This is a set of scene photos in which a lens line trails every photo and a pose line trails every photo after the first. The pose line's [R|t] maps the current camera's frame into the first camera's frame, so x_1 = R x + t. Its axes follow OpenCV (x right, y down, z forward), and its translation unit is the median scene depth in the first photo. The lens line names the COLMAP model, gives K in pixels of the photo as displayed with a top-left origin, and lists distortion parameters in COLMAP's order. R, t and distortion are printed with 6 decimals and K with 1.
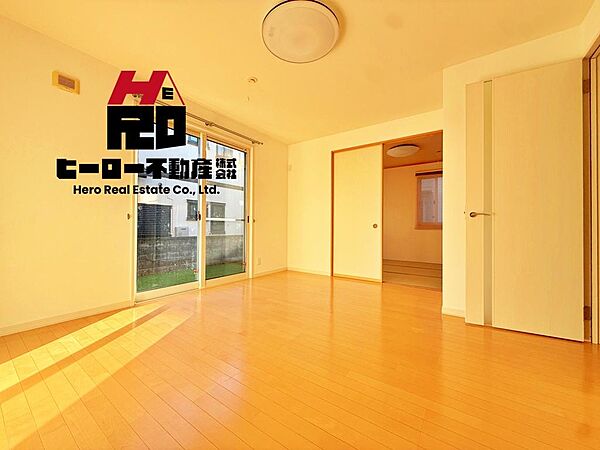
lens RADIAL K [[239.8, 0, 297.9], [0, 239.8, 224.8], [0, 0, 1]] dist [0.001720, 0.000592]
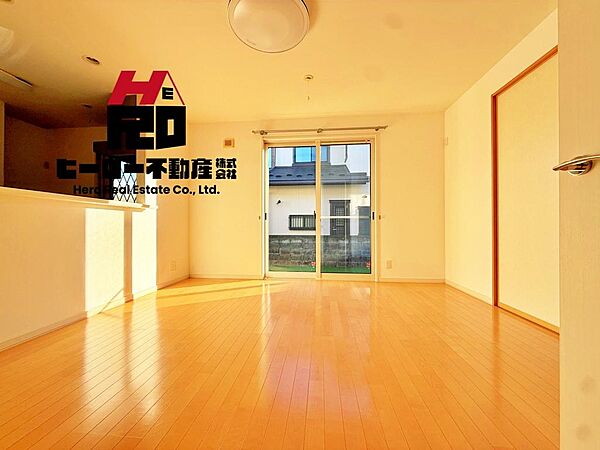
lens RADIAL K [[239.8, 0, 299.5], [0, 239.8, 224.8], [0, 0, 1]] dist [0.001720, 0.000592]
pose [[0.496700, -0.010792, -0.867855, 0.457606], [0.011809, 0.999914, -0.005676, 0.013115], [0.867842, -0.007430, 0.496785, 0.318179]]
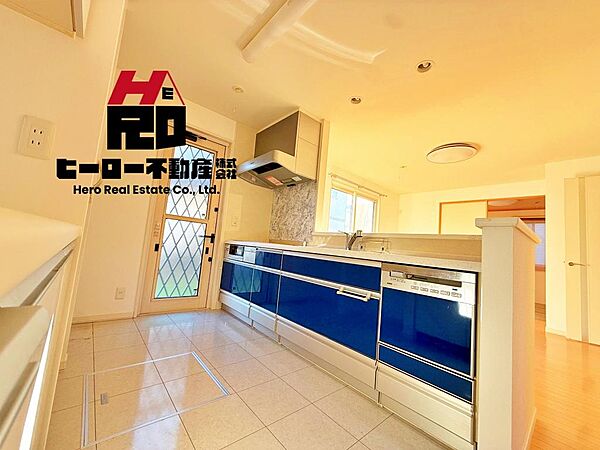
lens RADIAL K [[239.8, 0, 295.0], [0, 239.8, 224.6], [0, 0, 1]] dist [0.001720, 0.000592]
pose [[0.962674, 0.061918, -0.263487, -0.294669], [-0.088607, 0.991935, -0.090635, 0.000907], [0.255750, 0.110599, 0.960396, -0.489072]]
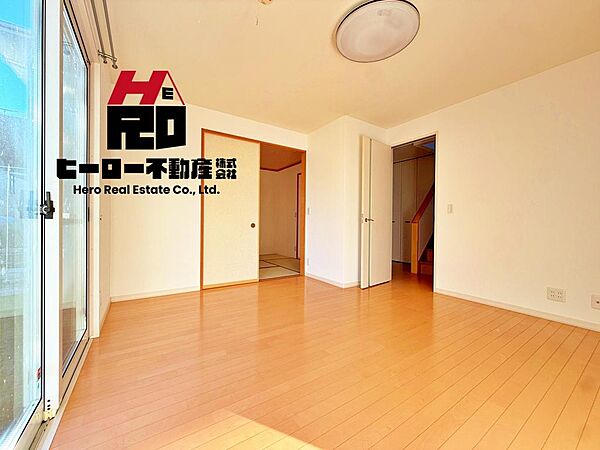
lens RADIAL K [[239.8, 0, 301.3], [0, 239.8, 226.0], [0, 0, 1]] dist [0.001720, 0.000592]
pose [[0.358191, -0.010061, 0.933594, -0.512448], [-0.014896, 0.999753, 0.016489, -0.011756], [-0.933529, -0.019813, 0.357953, 0.463089]]
